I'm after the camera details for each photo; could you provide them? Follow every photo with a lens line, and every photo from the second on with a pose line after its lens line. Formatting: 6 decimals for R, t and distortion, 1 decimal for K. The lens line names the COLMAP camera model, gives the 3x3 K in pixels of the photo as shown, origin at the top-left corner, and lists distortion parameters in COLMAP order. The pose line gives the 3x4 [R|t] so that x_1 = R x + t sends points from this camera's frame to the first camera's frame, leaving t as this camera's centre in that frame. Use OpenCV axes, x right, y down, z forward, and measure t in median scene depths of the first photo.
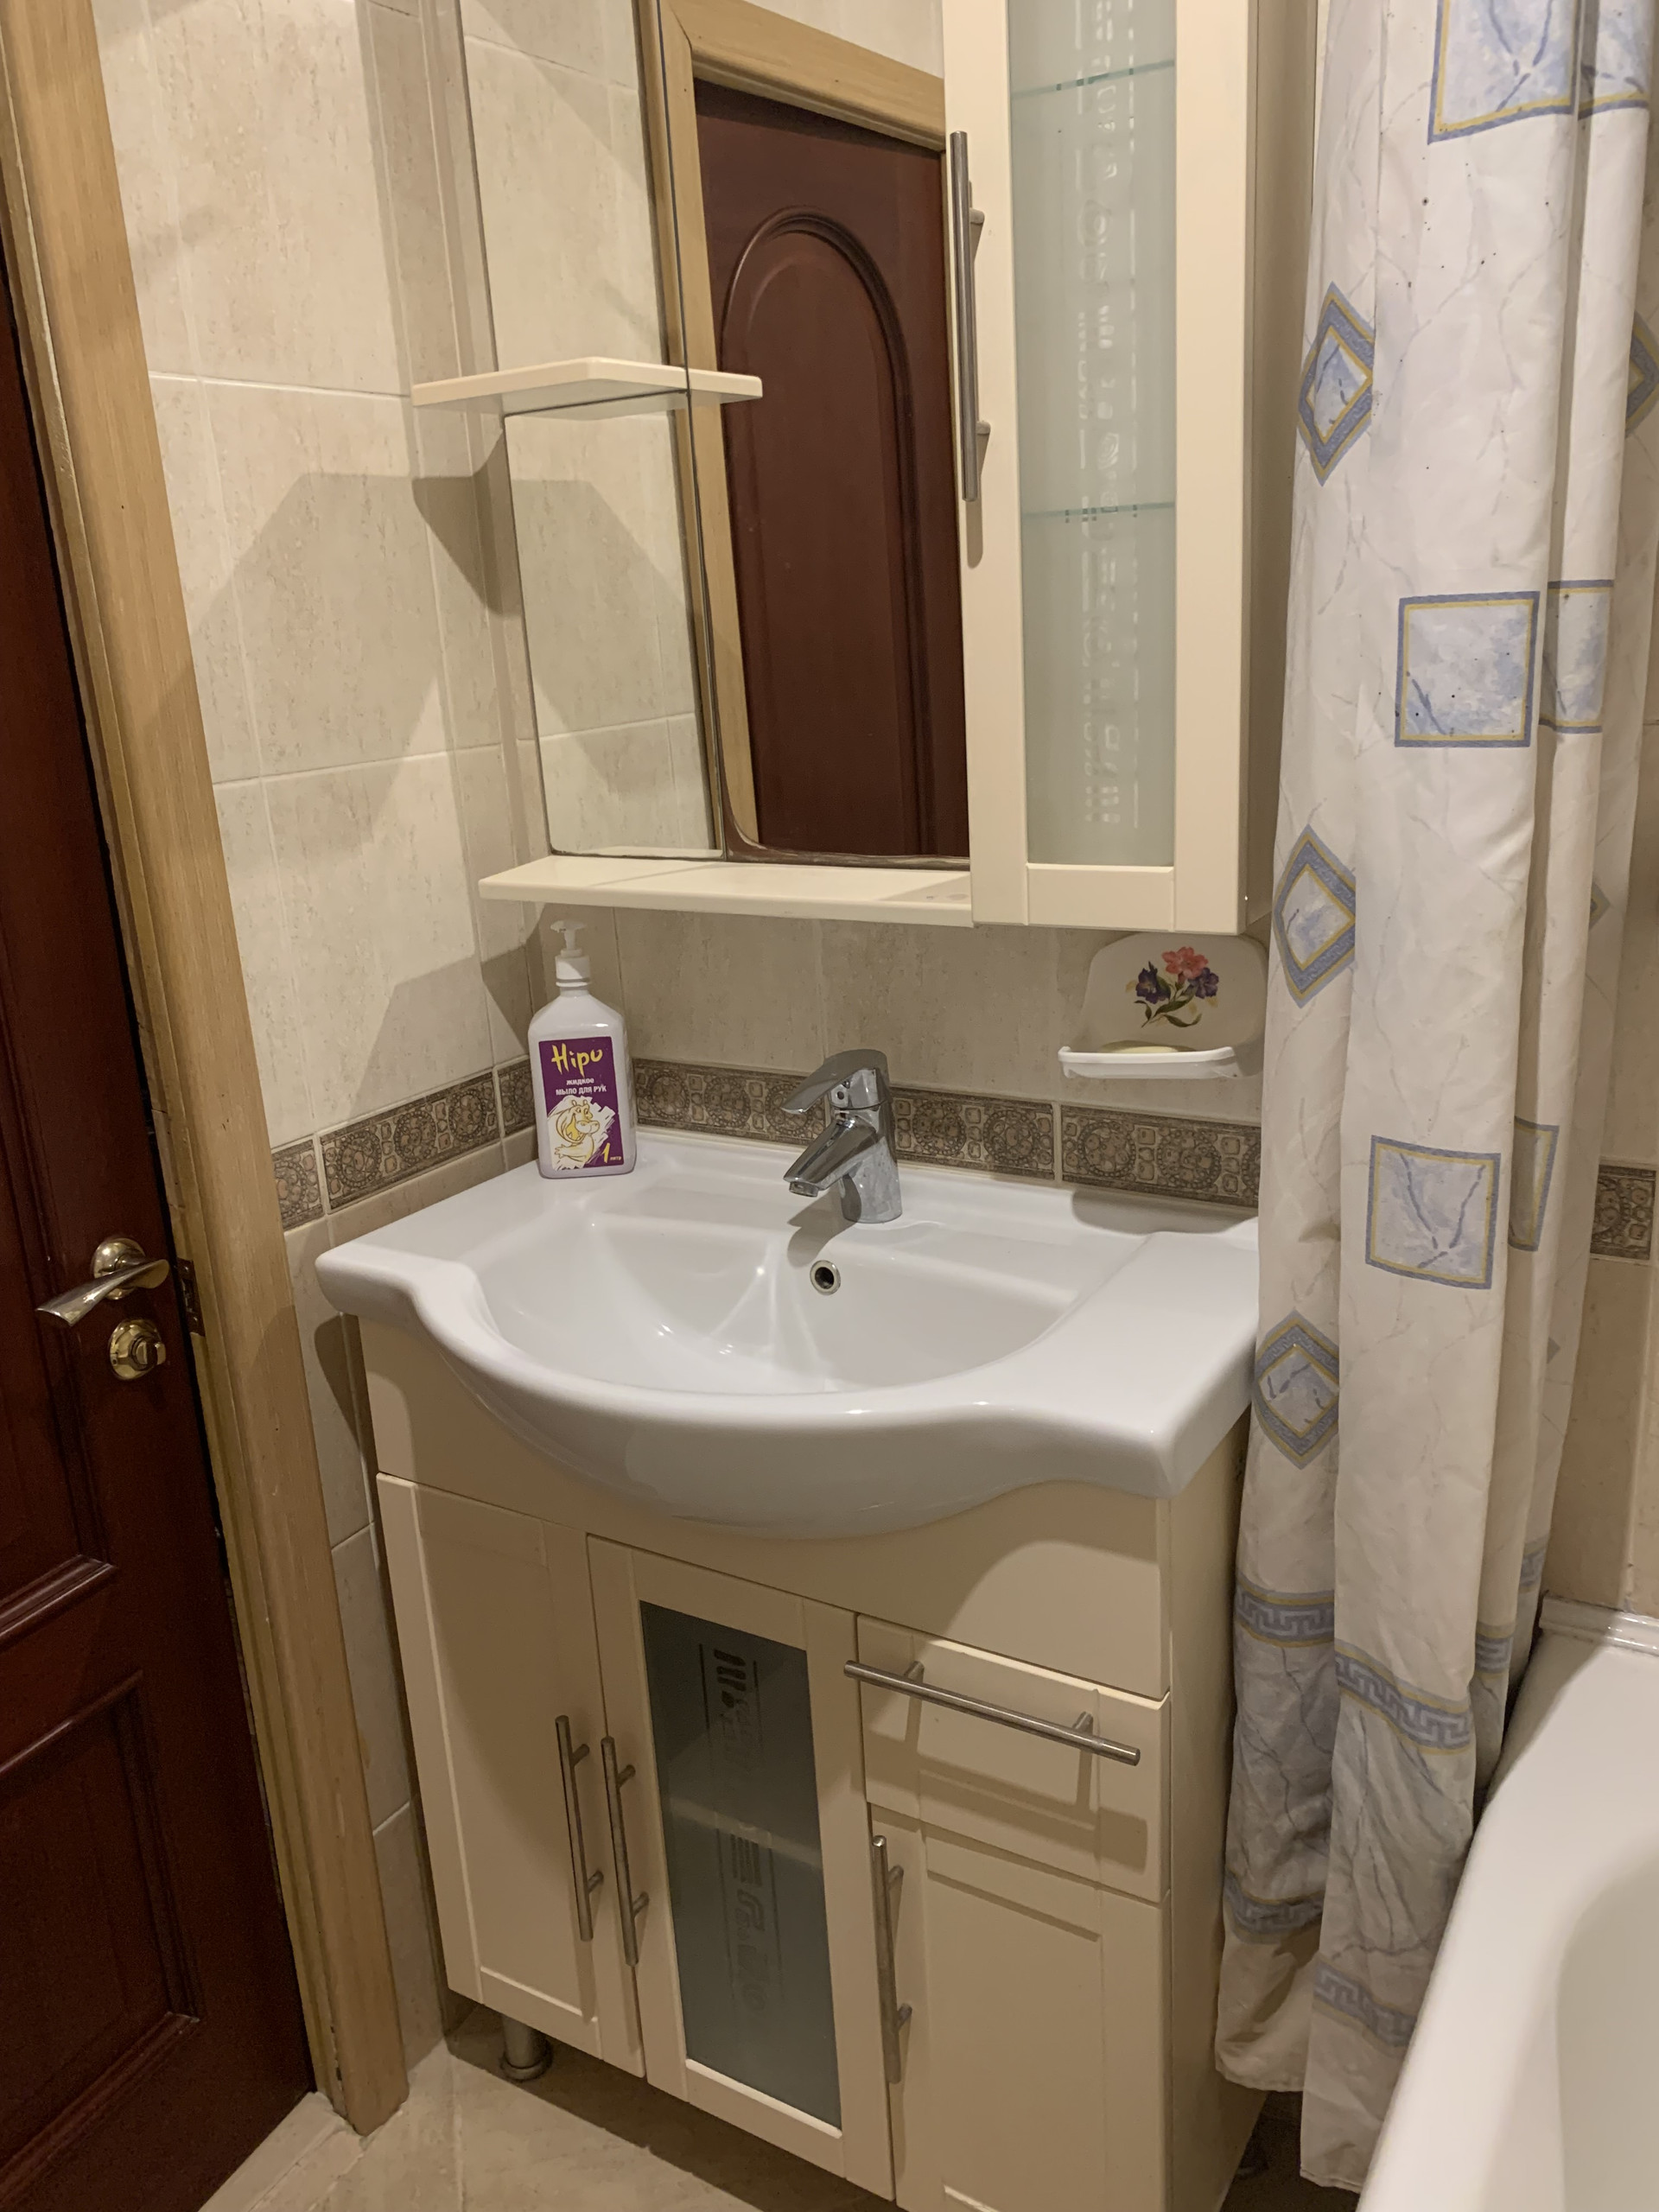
lens RADIAL K [[1678.8, 0, 833.7], [0, 1678.8, 1097.3], [0, 0, 1]] dist [0.022174, -0.022106]
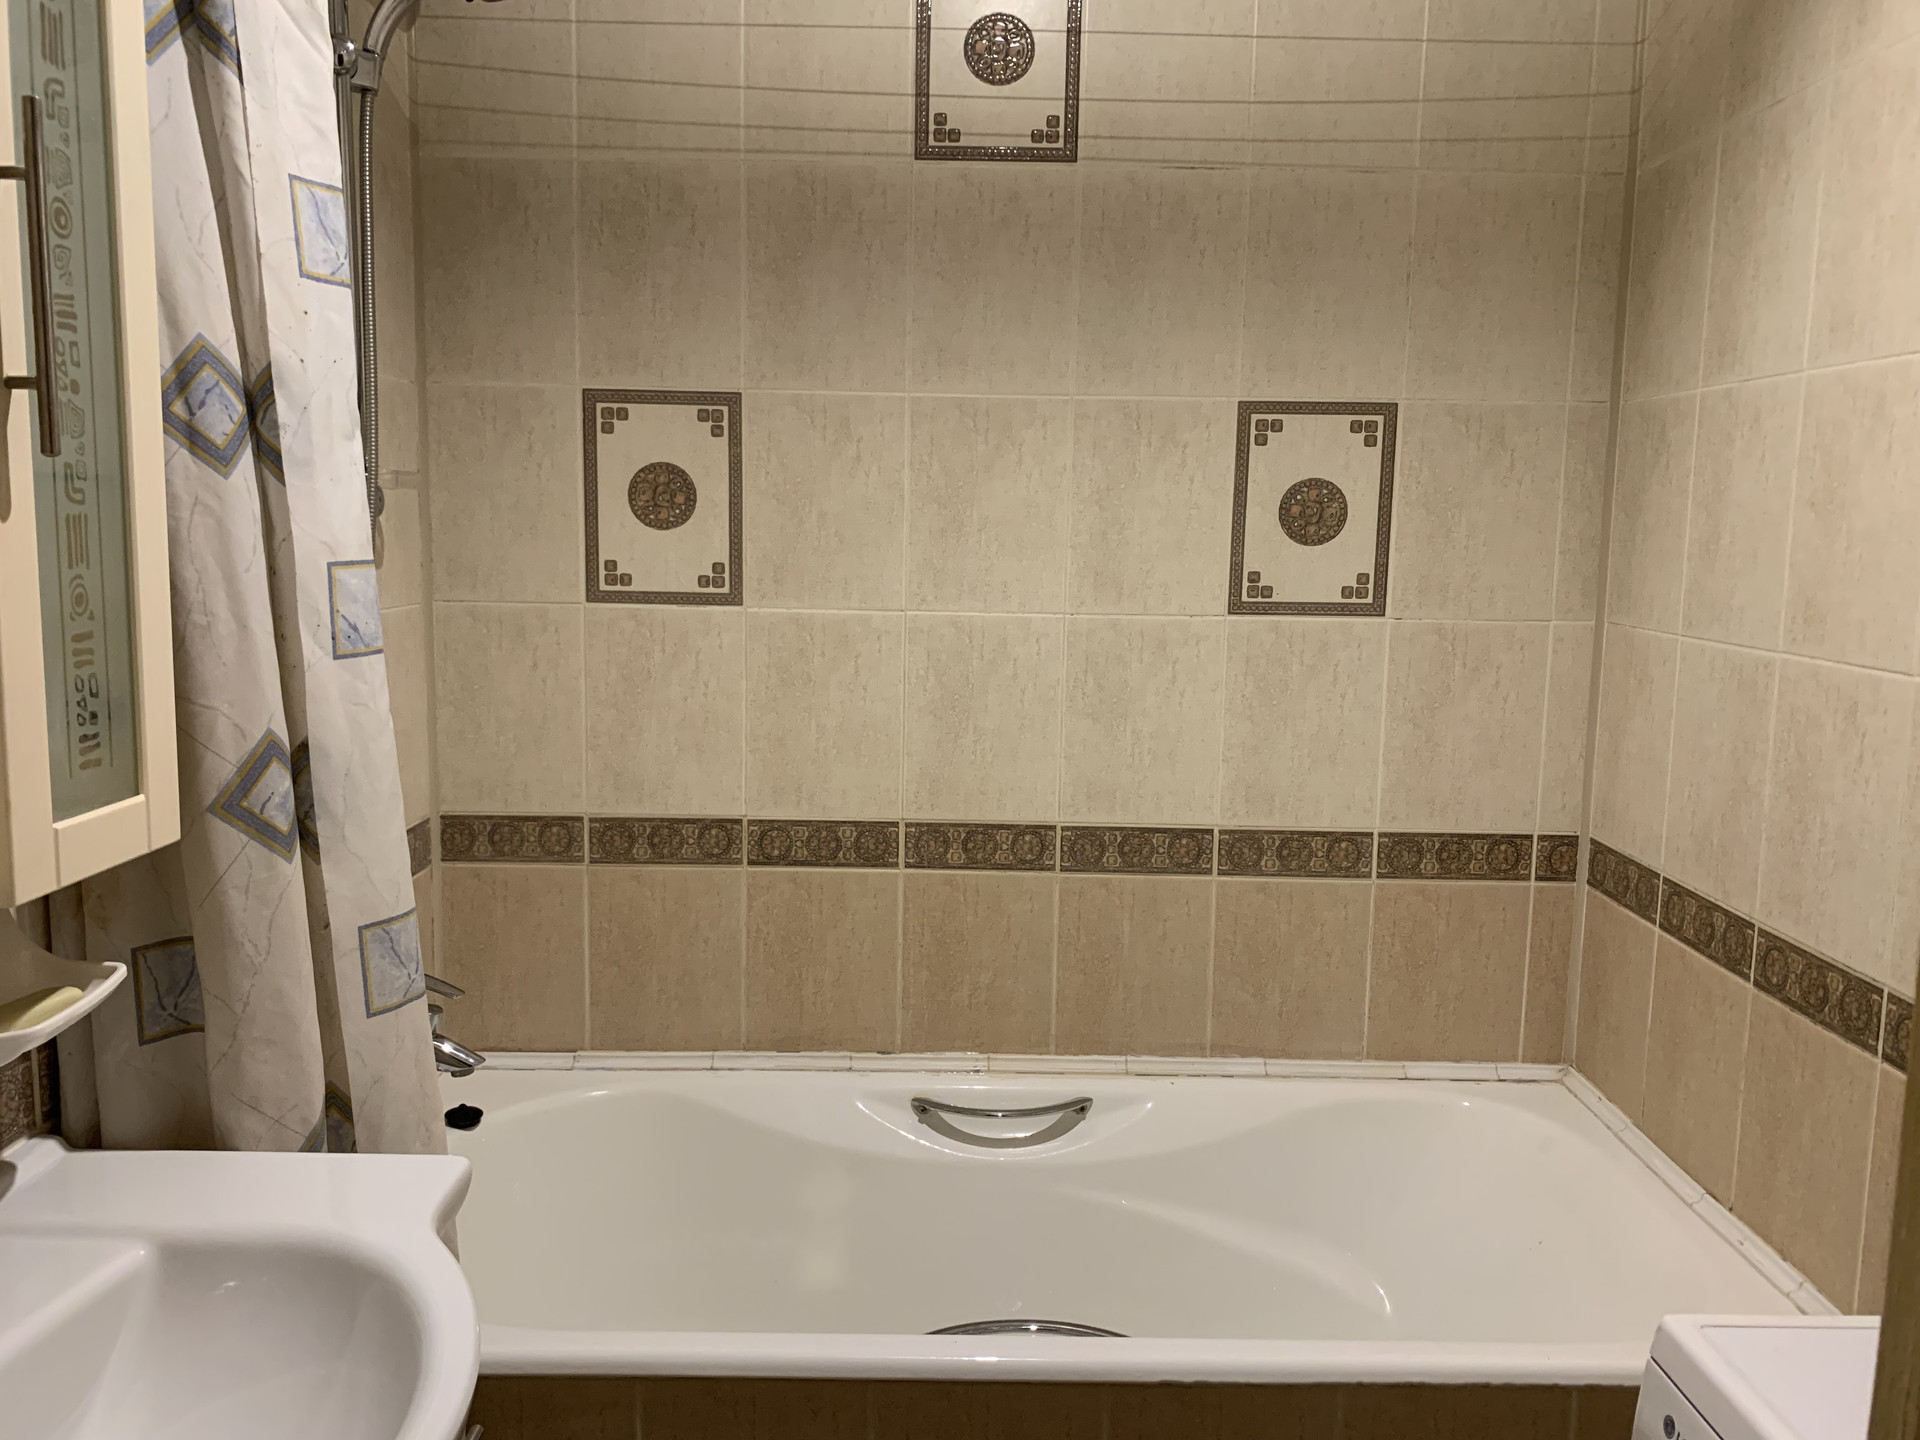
lens RADIAL K [[1457.2, 0, 951.3], [0, 1457.2, 726.9], [0, 0, 1]] dist [0.022174, -0.022106]
pose [[-0.509753, -0.074405, 0.857097, -0.839997], [0.251975, 0.939653, 0.231432, -0.253901], [-0.822594, 0.333940, -0.460243, 0.944847]]
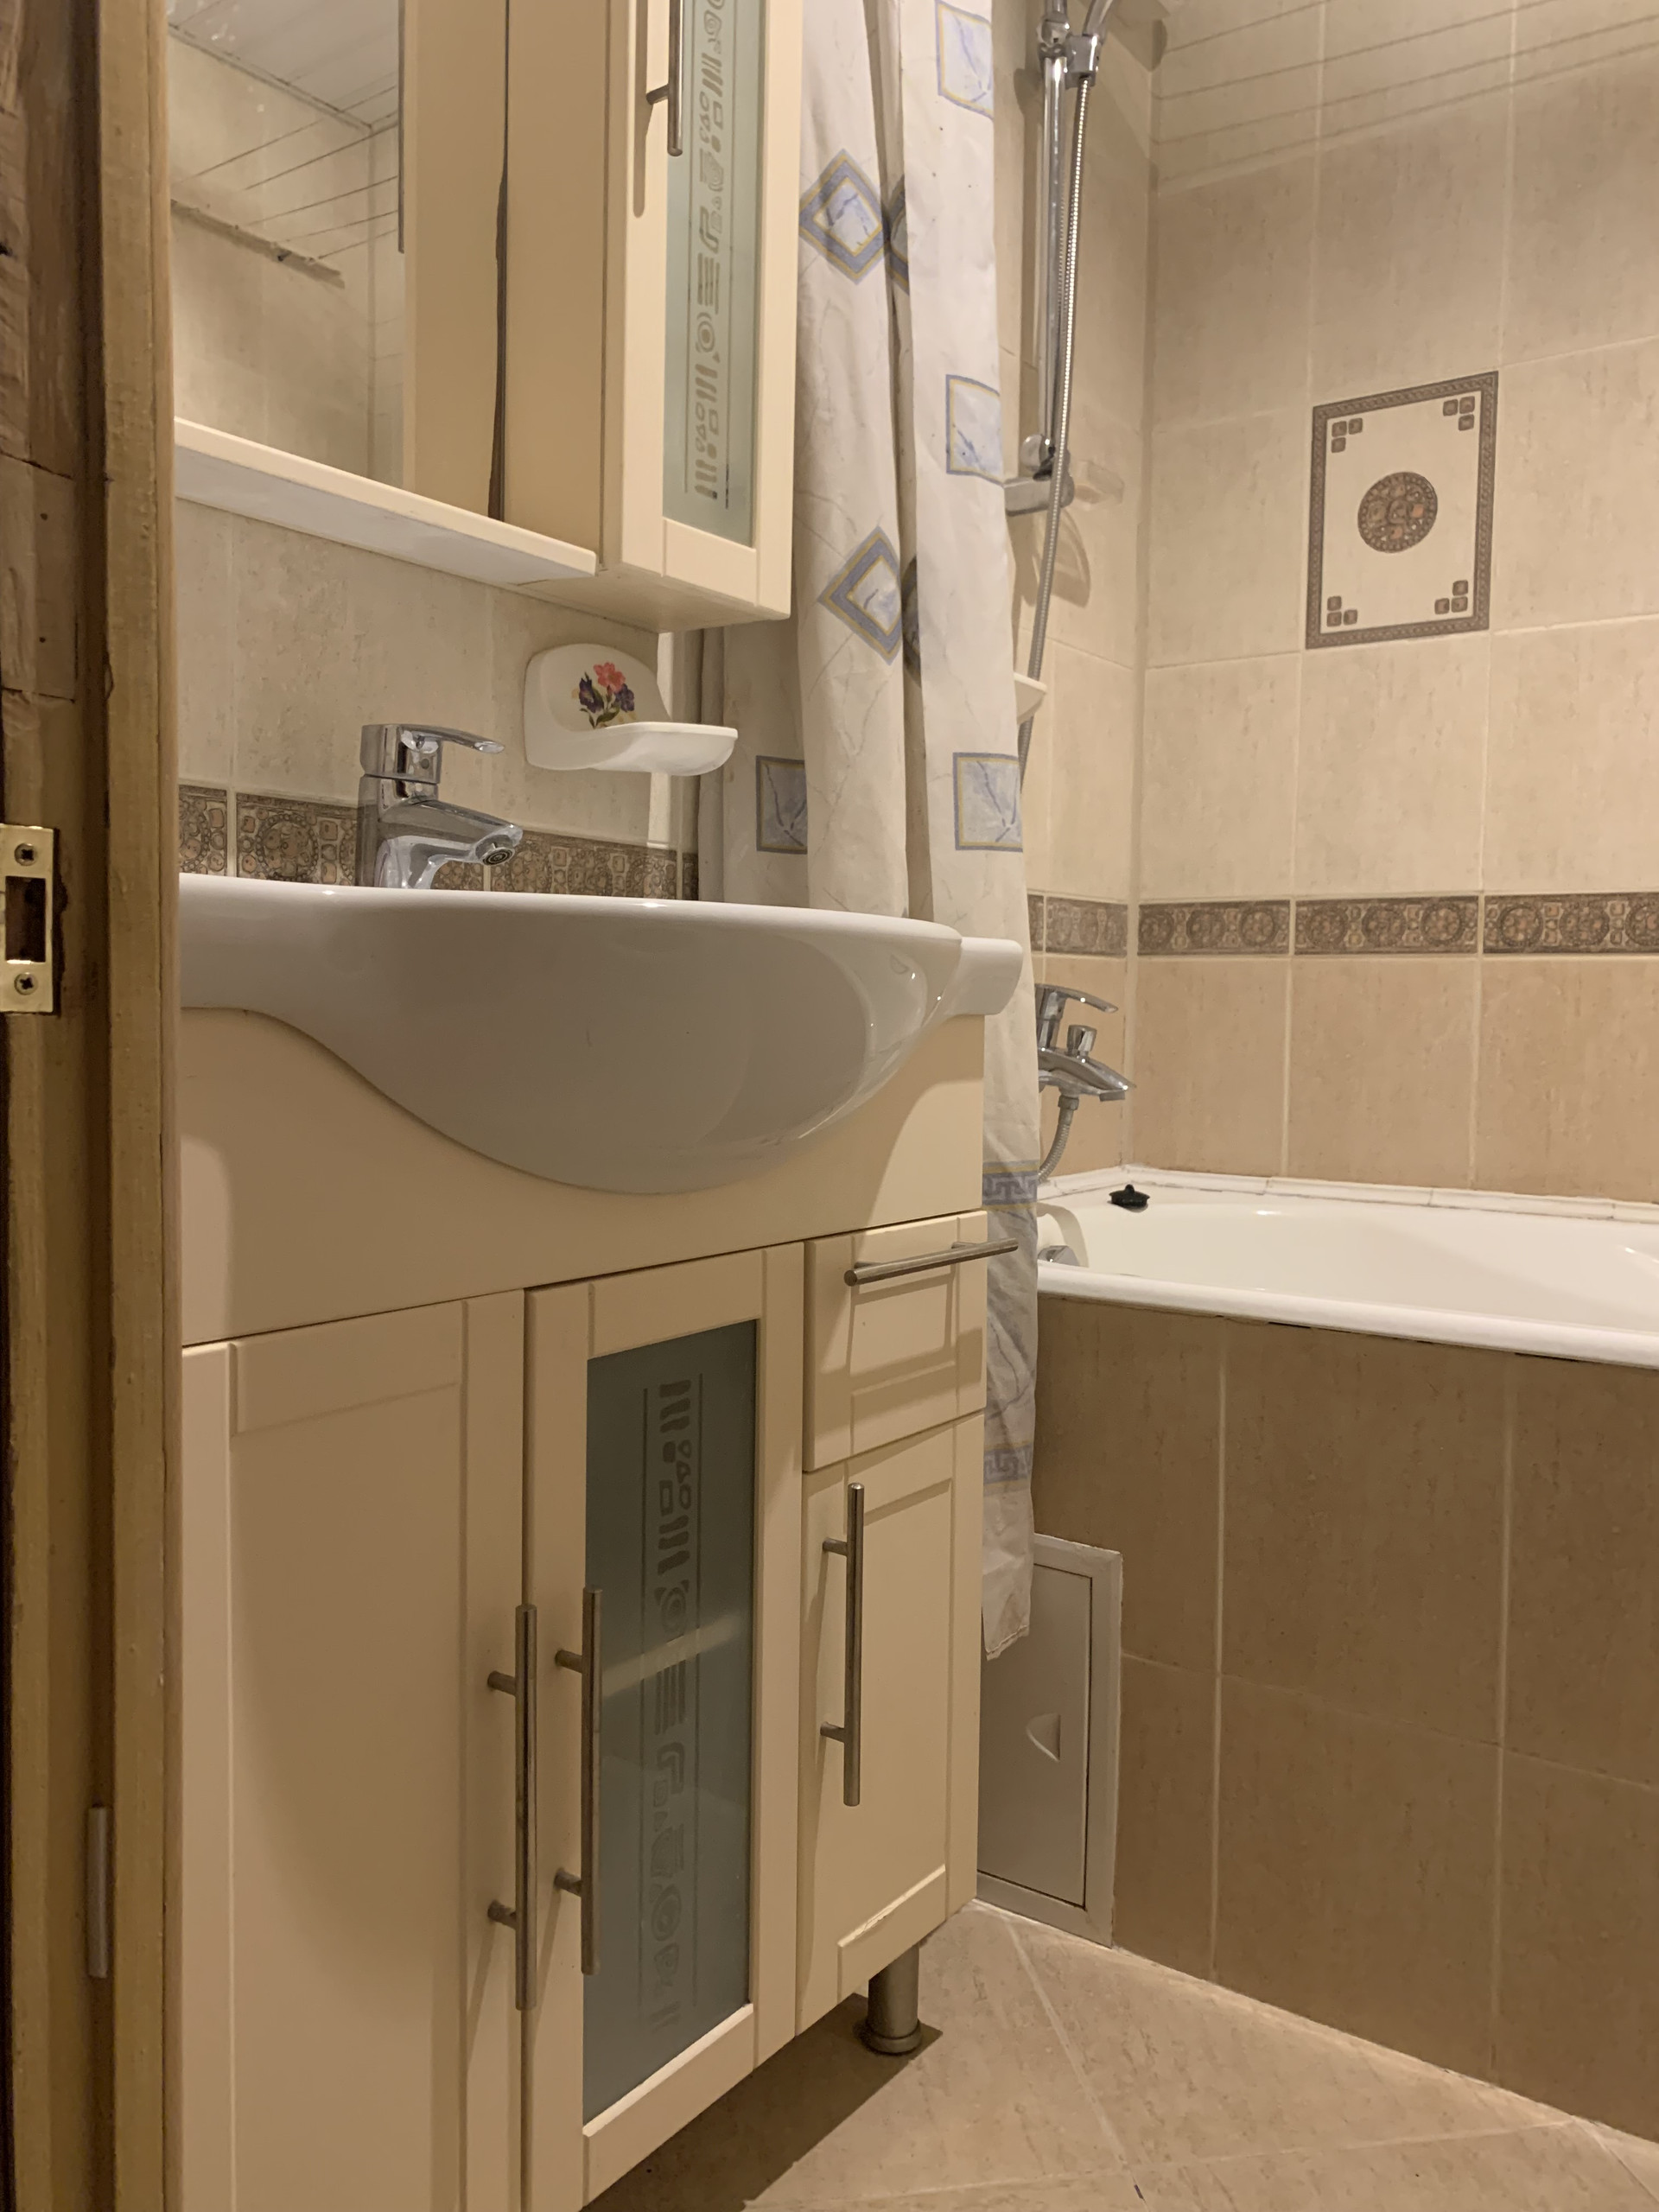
lens RADIAL K [[1678.8, 0, 858.2], [0, 1678.8, 1126.1], [0, 0, 1]] dist [0.022174, -0.022106]
pose [[0.075381, -0.007143, 0.997129, -0.918152], [0.265629, 0.963985, -0.013175, 0.272079], [-0.961124, 0.265859, 0.074564, 0.905713]]
